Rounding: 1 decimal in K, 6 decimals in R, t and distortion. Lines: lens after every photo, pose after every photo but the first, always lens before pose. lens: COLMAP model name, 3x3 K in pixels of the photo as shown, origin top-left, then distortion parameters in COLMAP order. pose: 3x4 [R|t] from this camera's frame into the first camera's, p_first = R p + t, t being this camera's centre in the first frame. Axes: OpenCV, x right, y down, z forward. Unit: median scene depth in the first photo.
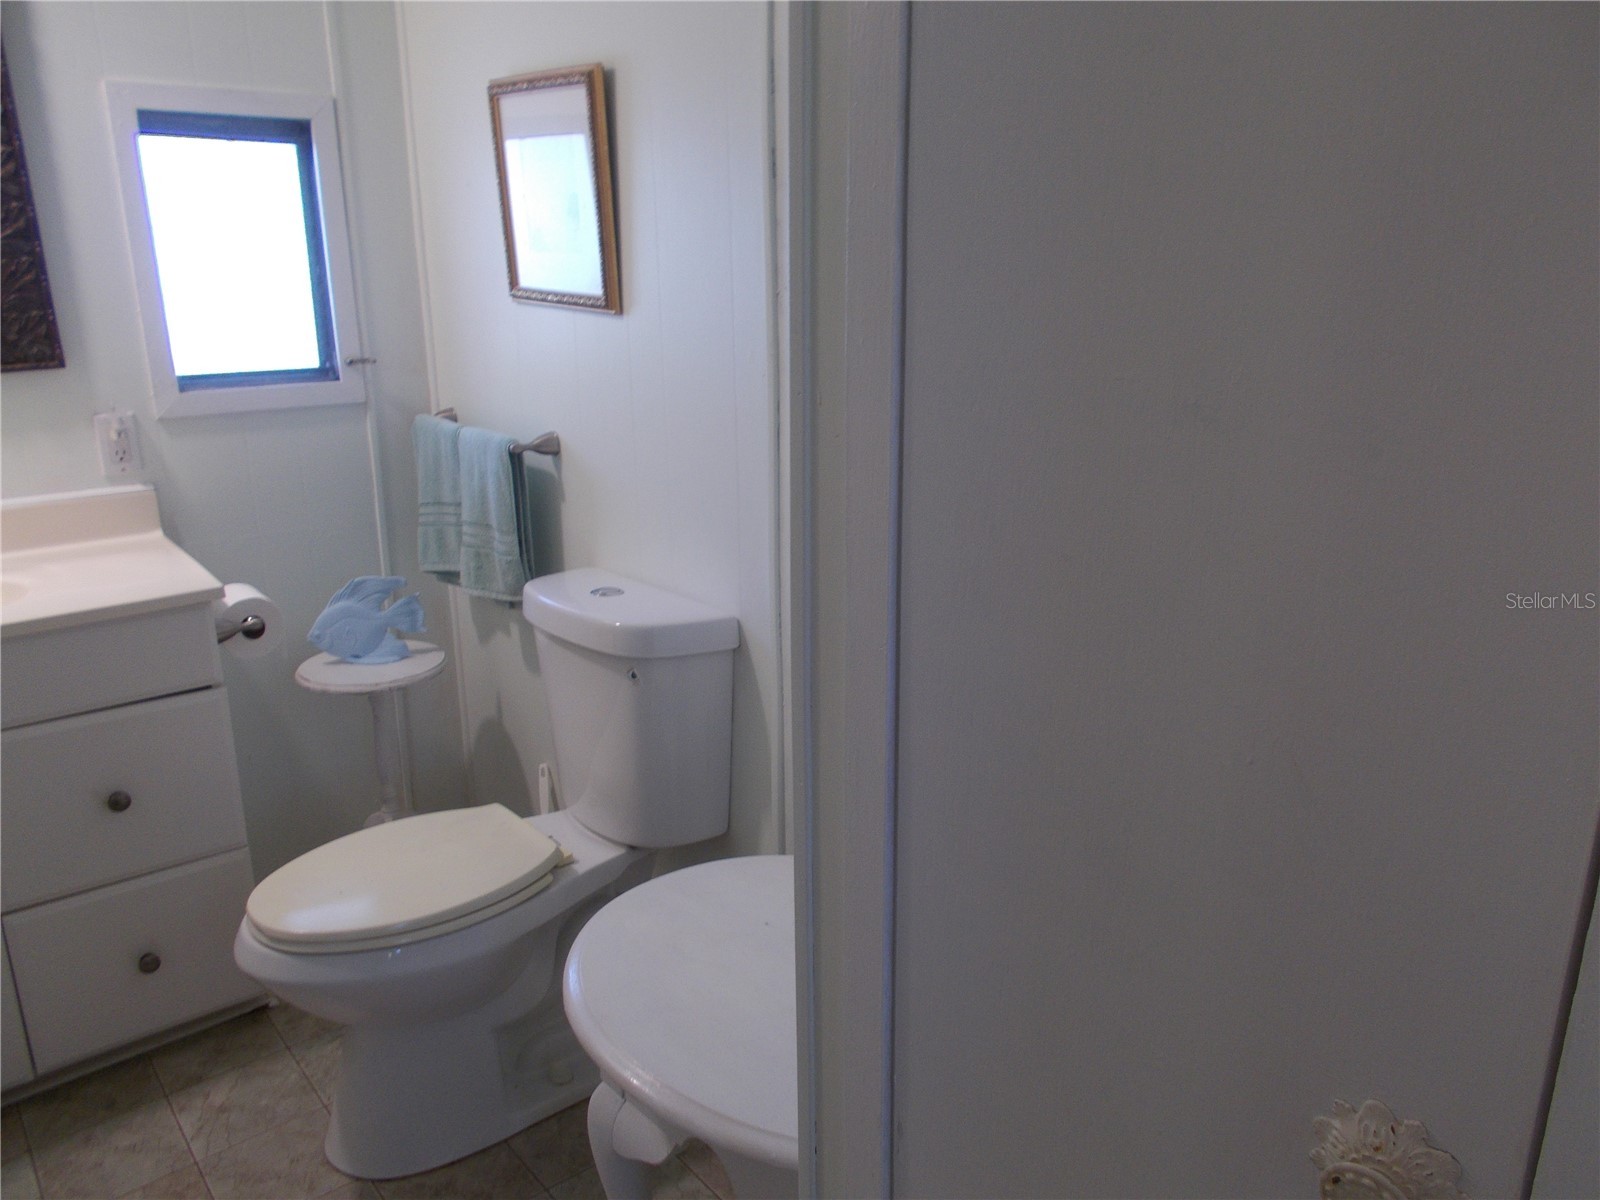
lens RADIAL K [[1224.6, 0, 800.0], [0, 1224.6, 600.0], [0, 0, 1]] dist [0.024743, -0.003635]
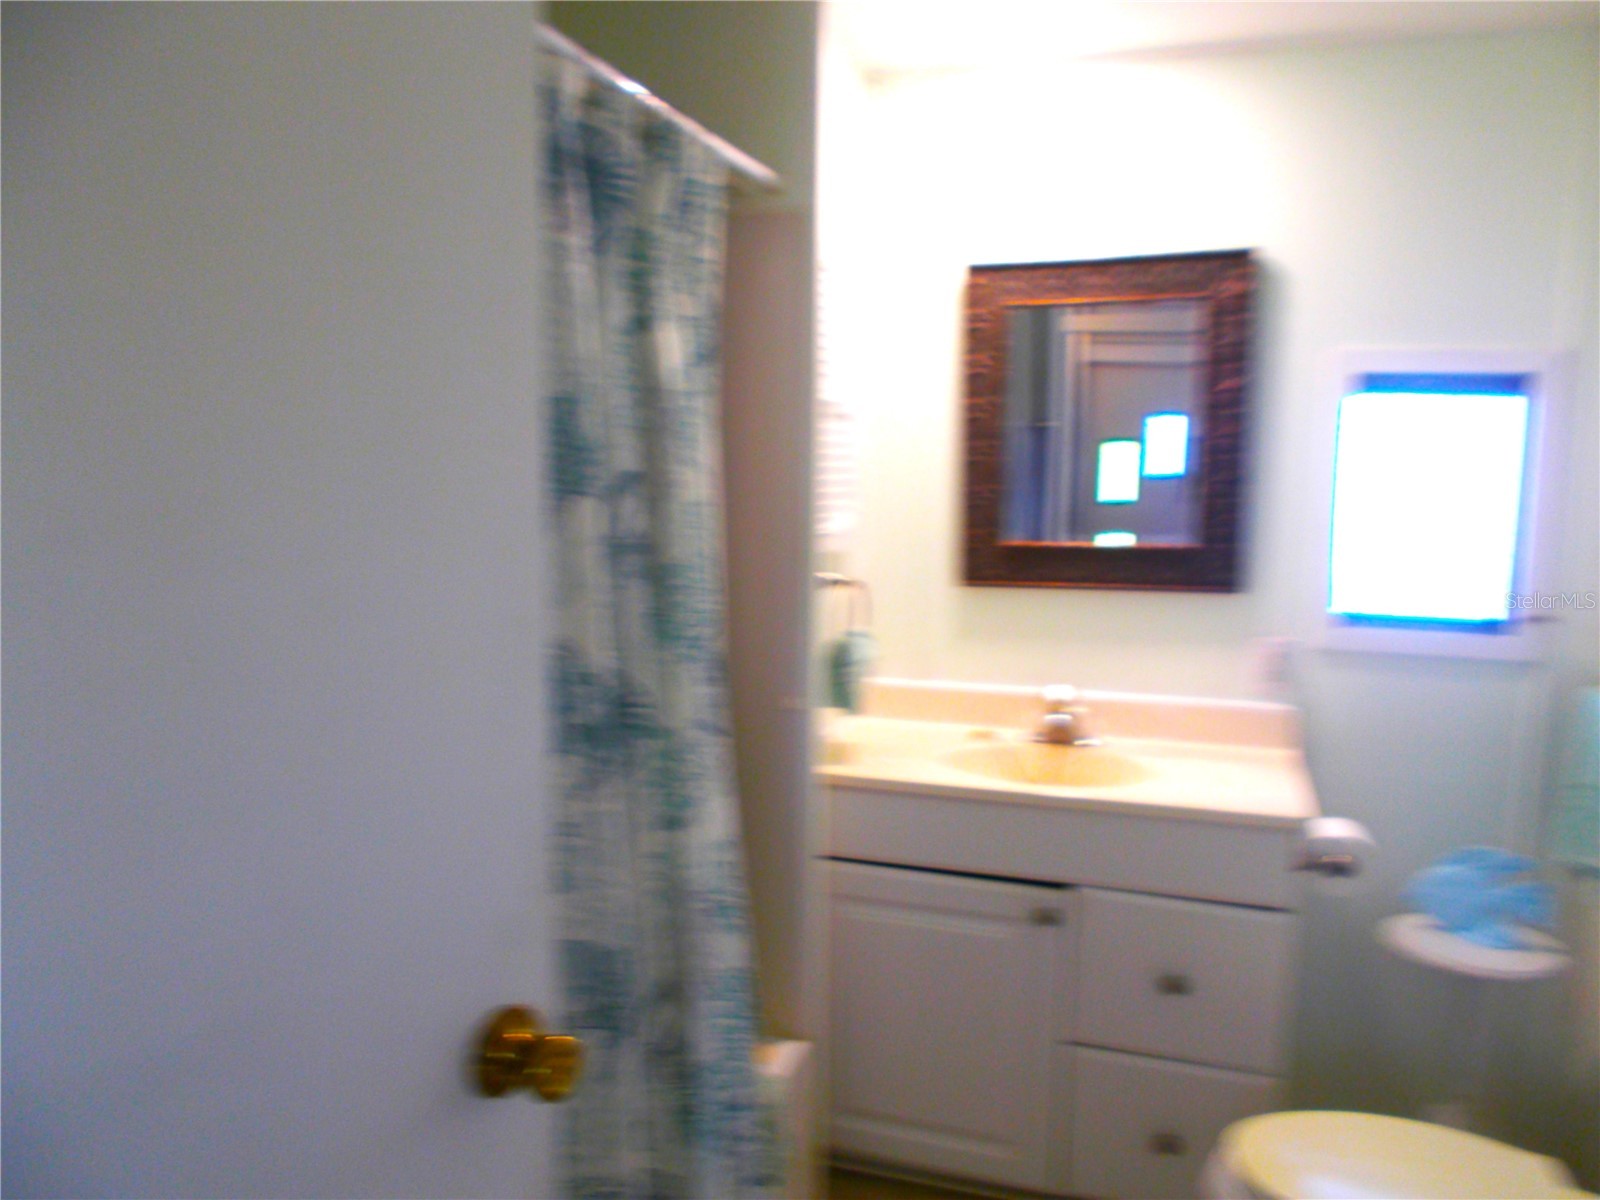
lens RADIAL K [[1224.6, 0, 800.0], [0, 1224.6, 600.0], [0, 0, 1]] dist [0.024743, -0.003635]
pose [[0.562441, 0.115430, -0.818741, 0.092368], [-0.256249, 0.965788, -0.039871, -0.029518], [0.786128, 0.232227, 0.572777, 0.029719]]
